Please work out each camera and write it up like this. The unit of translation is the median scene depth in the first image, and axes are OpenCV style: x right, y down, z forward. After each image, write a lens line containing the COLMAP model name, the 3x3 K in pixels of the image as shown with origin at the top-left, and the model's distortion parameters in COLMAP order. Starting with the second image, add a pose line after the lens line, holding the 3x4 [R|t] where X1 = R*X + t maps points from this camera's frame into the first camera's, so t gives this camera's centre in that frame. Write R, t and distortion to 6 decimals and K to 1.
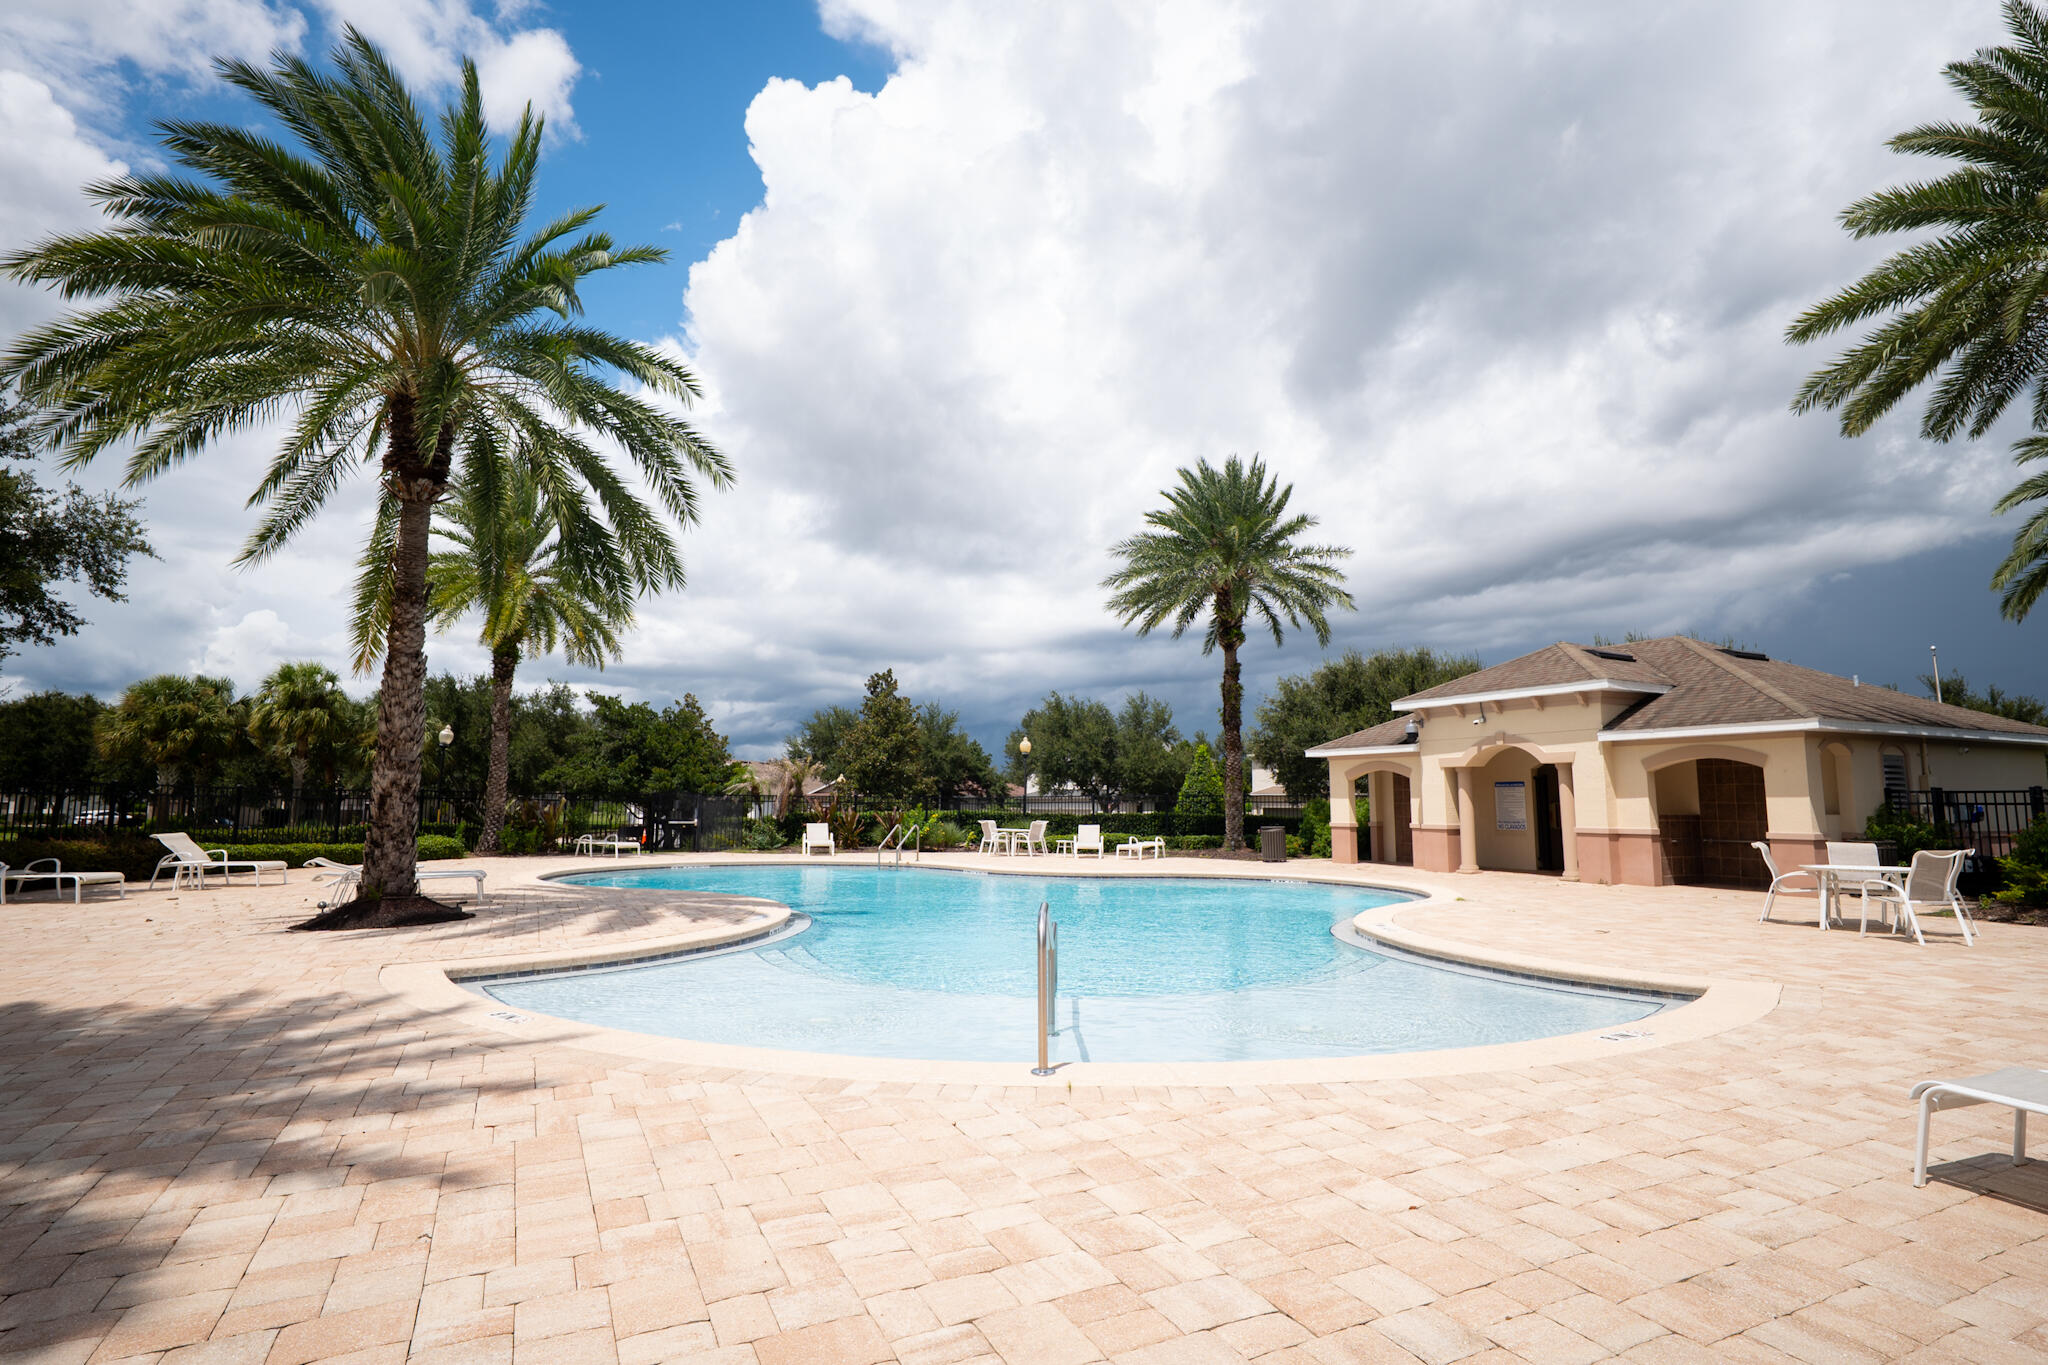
lens RADIAL K [[968.1, 0, 1024.0], [0, 968.1, 682.5], [0, 0, 1]] dist [-0.002072, -0.000219]
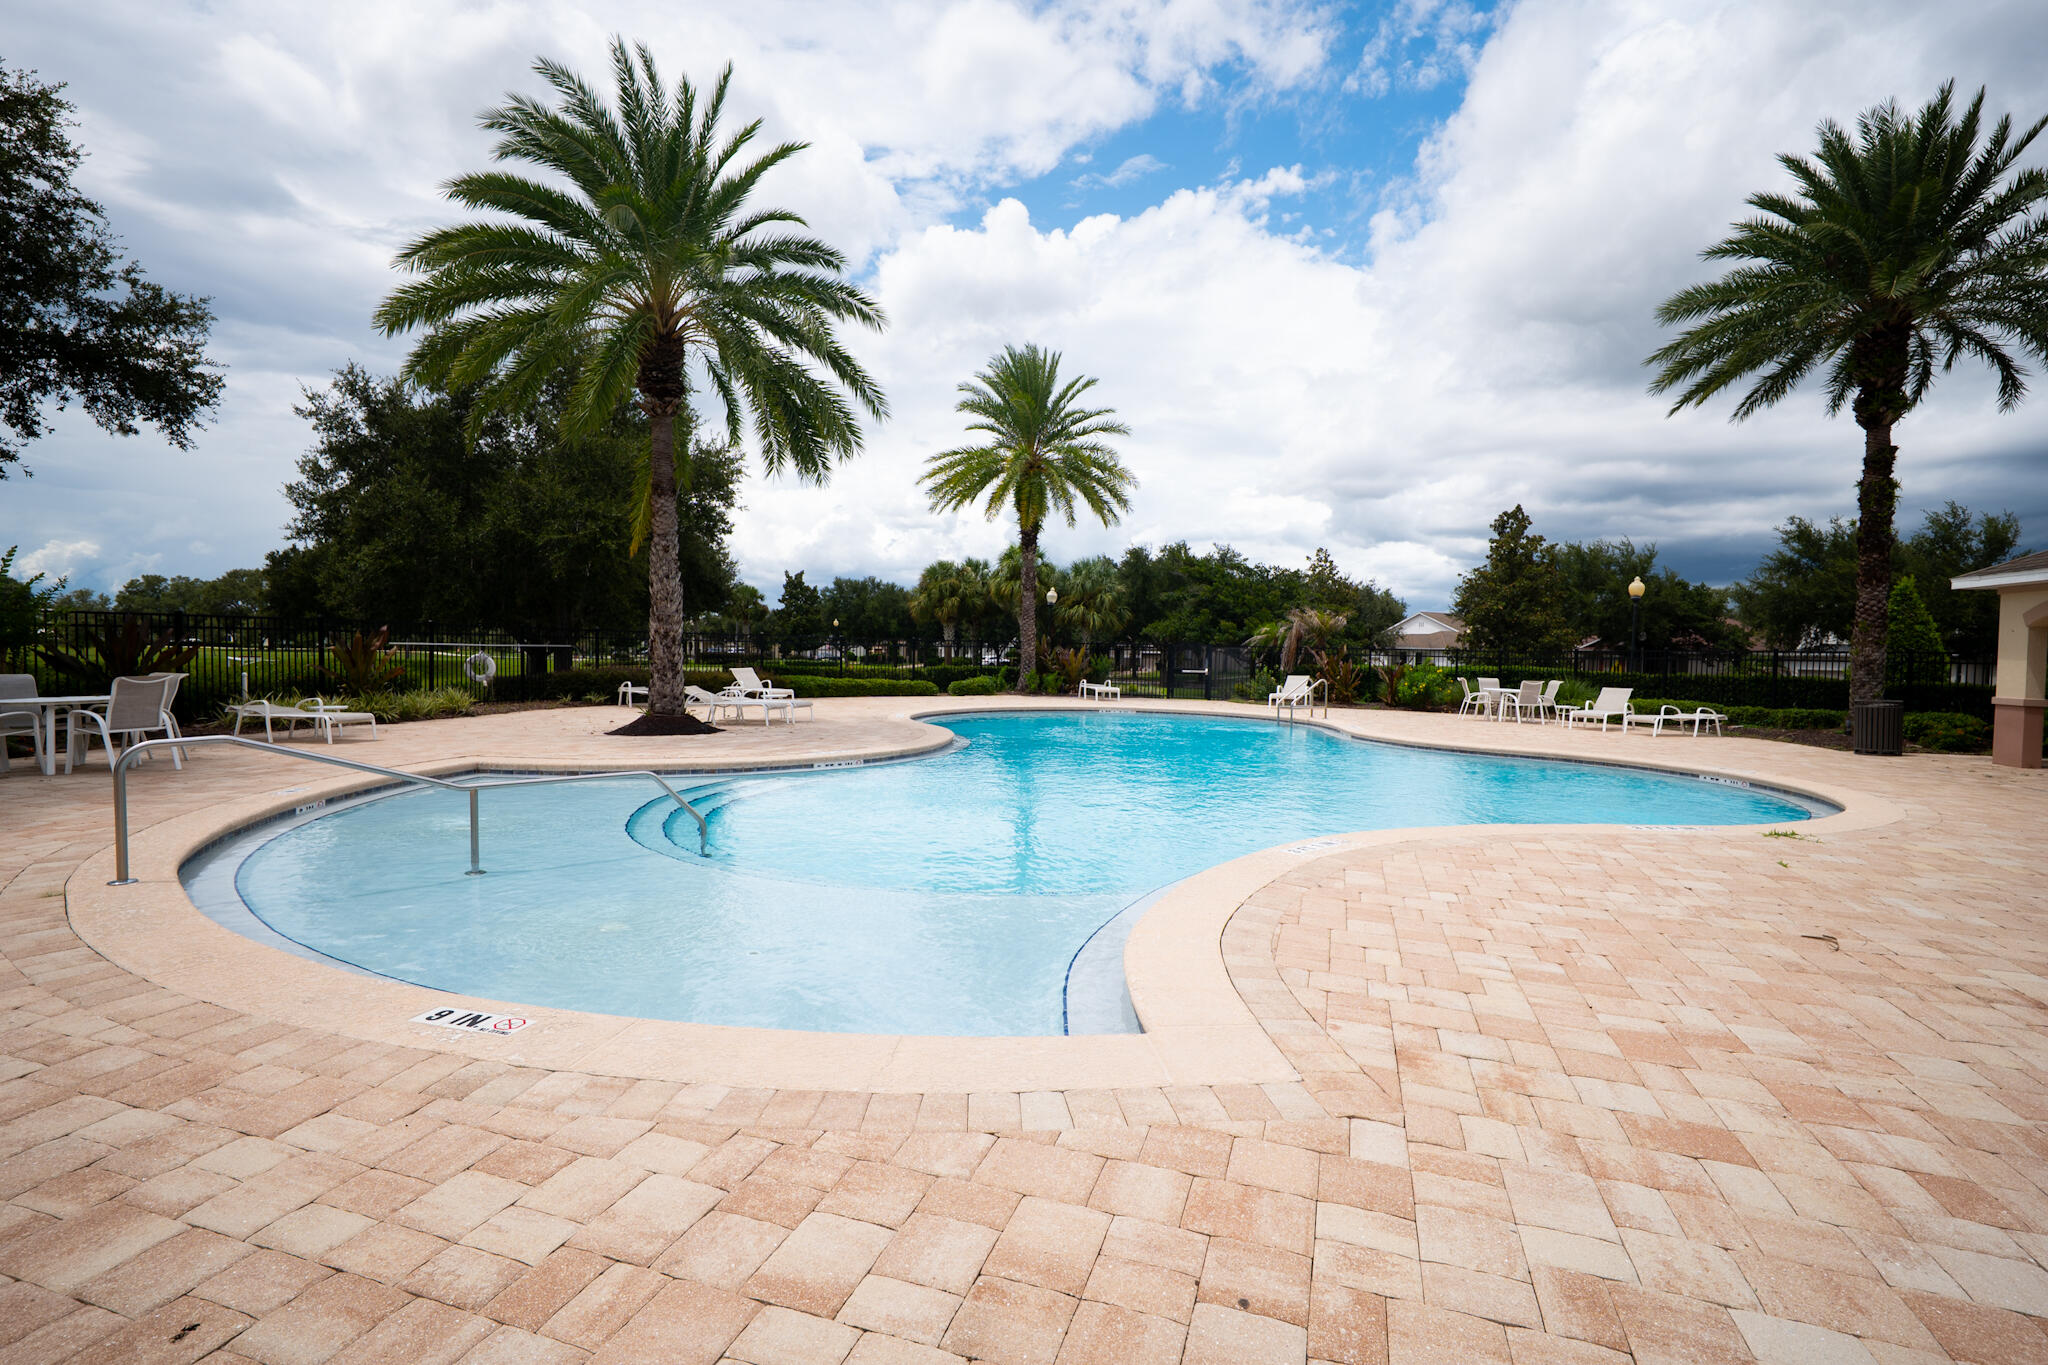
lens RADIAL K [[933.0, 0, 1028.7], [0, 933.0, 660.7], [0, 0, 1]] dist [0.000966, 0.000097]
pose [[0.727289, 0.018022, -0.686095, 0.266433], [0.070449, 0.992415, 0.100746, 0.020923], [0.682706, -0.121606, 0.720503, 0.173533]]
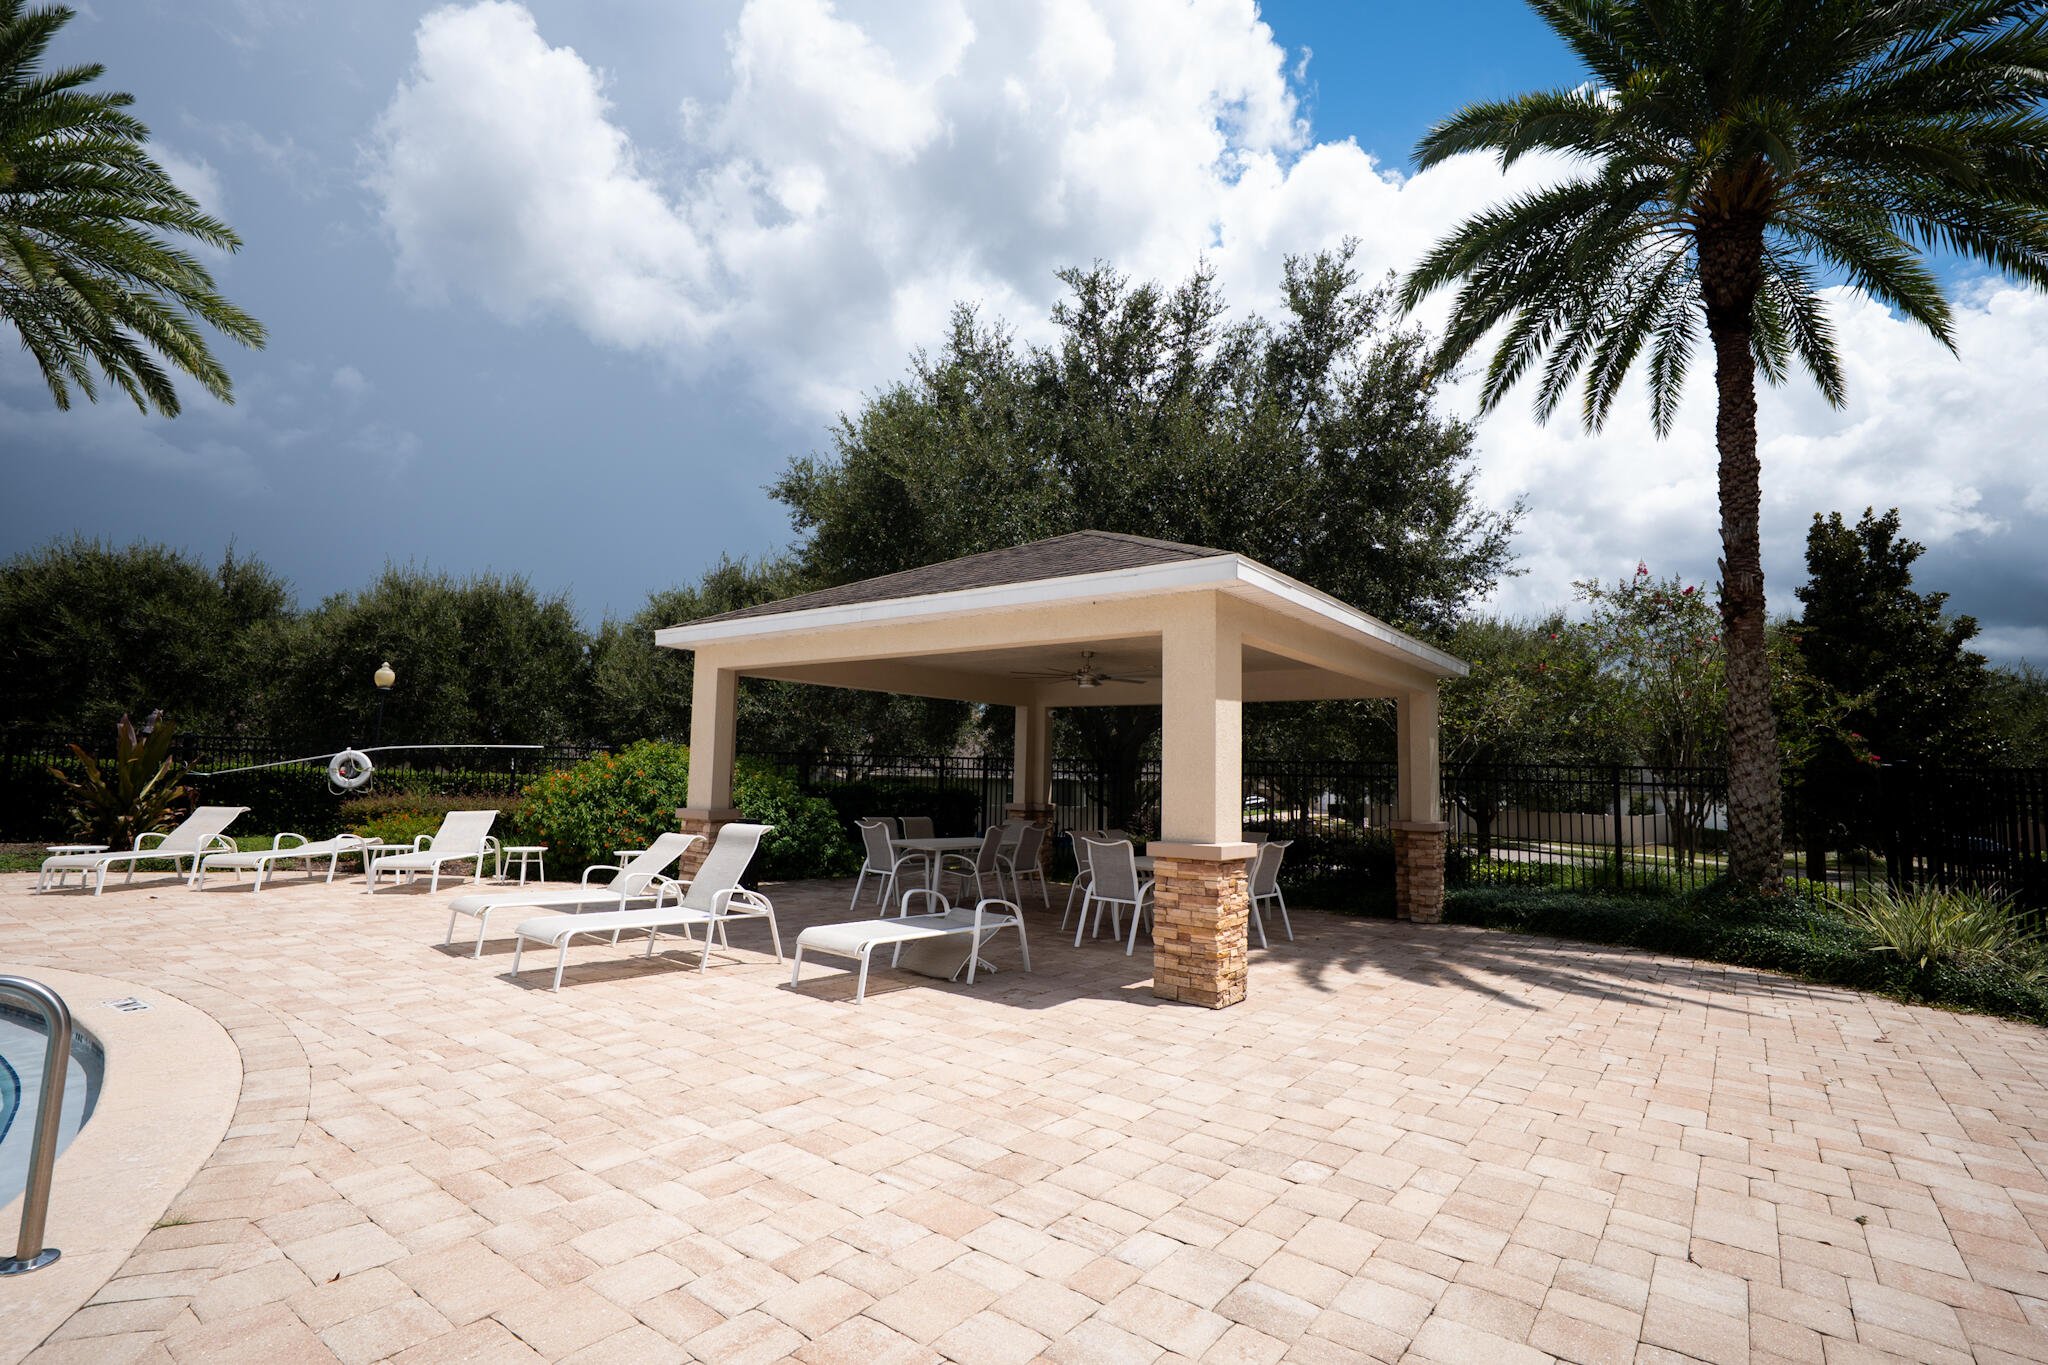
lens RADIAL K [[968.1, 0, 1024.0], [0, 968.1, 682.5], [0, 0, 1]] dist [-0.002072, -0.000219]
pose [[-0.444810, 0.074348, 0.892534, -1.038020], [-0.138102, 0.978936, -0.150371, 0.129239], [-0.884914, -0.190147, -0.425173, 1.131575]]
